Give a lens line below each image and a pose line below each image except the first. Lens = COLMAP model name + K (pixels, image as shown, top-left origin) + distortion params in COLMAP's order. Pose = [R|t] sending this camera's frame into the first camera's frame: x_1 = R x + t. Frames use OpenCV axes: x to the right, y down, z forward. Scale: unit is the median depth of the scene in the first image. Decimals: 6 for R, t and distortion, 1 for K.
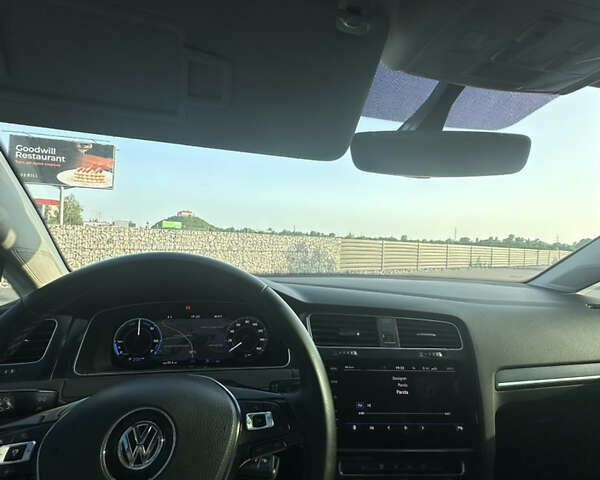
lens RADIAL K [[323.3, 0, 300.0], [0, 323.3, 240.0], [0, 0, 1]] dist [-0.001912, -0.000557]
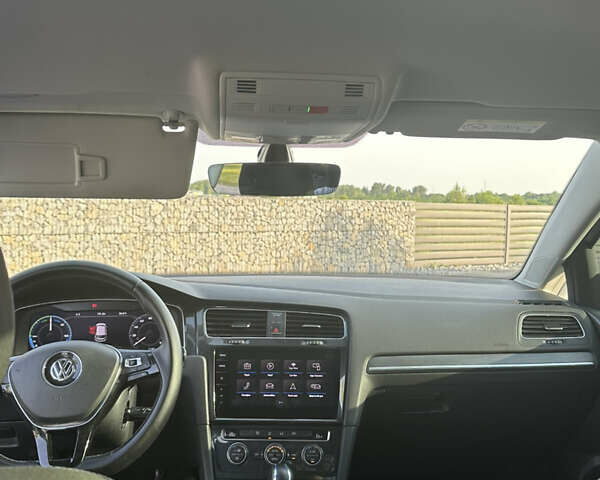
lens RADIAL K [[684.7, 0, 300.0], [0, 684.7, 240.0], [0, 0, 1]] dist [0.212205, -0.500468]
pose [[0.997040, -0.021353, -0.073859, 0.529412], [0.025213, 0.998343, 0.051732, -0.117027], [0.072632, -0.053441, 0.995926, -1.289458]]
